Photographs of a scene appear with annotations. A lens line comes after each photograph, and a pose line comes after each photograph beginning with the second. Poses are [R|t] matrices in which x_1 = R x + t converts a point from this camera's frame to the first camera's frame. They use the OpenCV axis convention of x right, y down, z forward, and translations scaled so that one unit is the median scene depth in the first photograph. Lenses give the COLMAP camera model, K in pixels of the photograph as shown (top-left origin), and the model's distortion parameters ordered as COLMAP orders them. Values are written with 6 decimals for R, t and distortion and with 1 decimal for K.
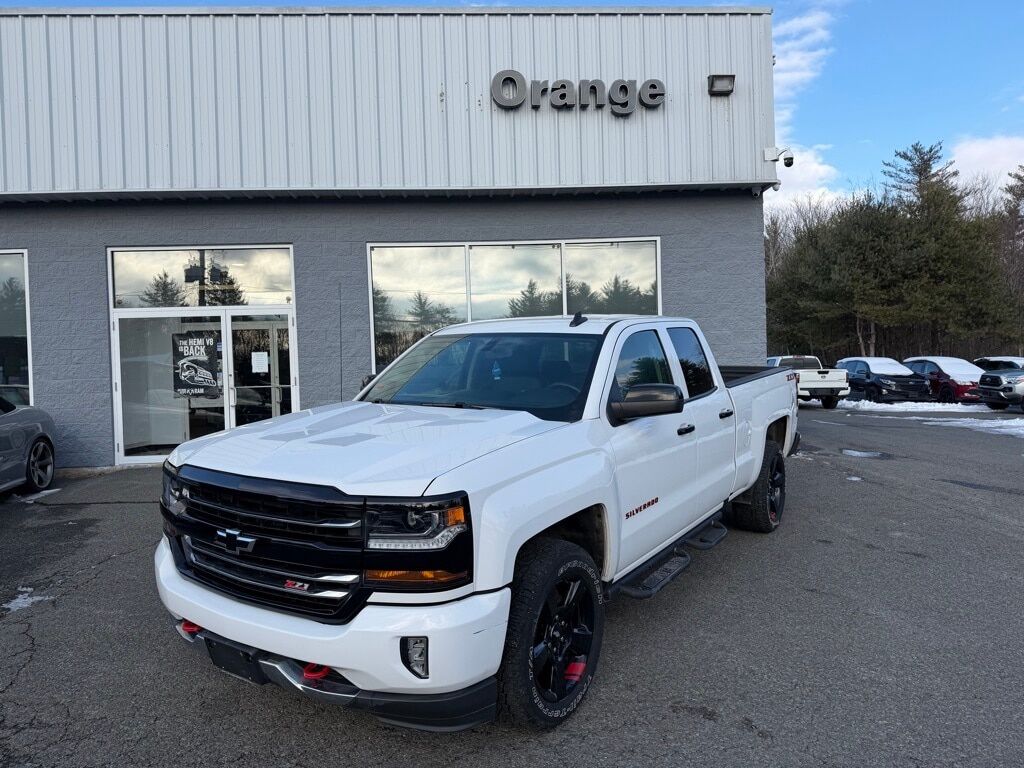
lens RADIAL K [[713.6, 0, 509.0], [0, 713.6, 388.3], [0, 0, 1]] dist [0.055318, -0.063504]
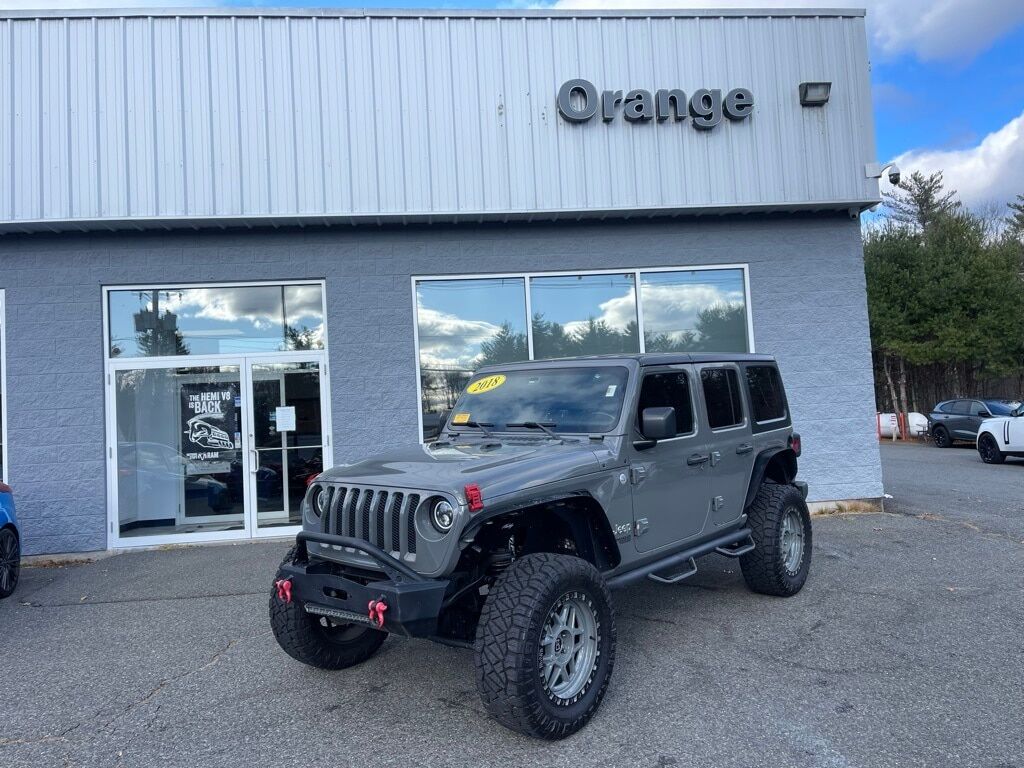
lens RADIAL K [[776.9, 0, 509.4], [0, 776.9, 381.9], [0, 0, 1]] dist [0.069515, -0.088171]
pose [[0.998806, -0.019905, 0.044617, -0.130343], [0.023138, 0.997051, -0.073174, -0.006684], [-0.043029, 0.074119, 0.996321, 0.079563]]
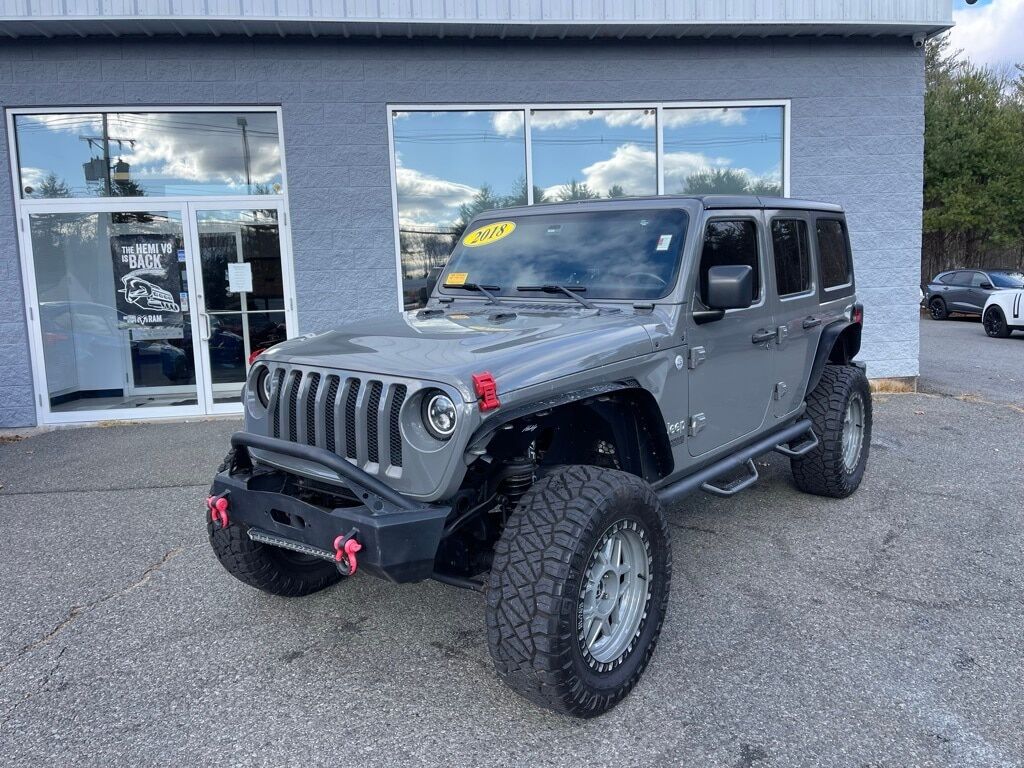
lens RADIAL K [[776.9, 0, 511.6], [0, 776.9, 384.5], [0, 0, 1]] dist [0.069515, -0.088171]
pose [[0.997172, -0.015767, 0.073478, -0.142794], [0.008332, 0.994911, 0.100416, -0.006873], [-0.074687, -0.099520, 0.992229, 0.207846]]
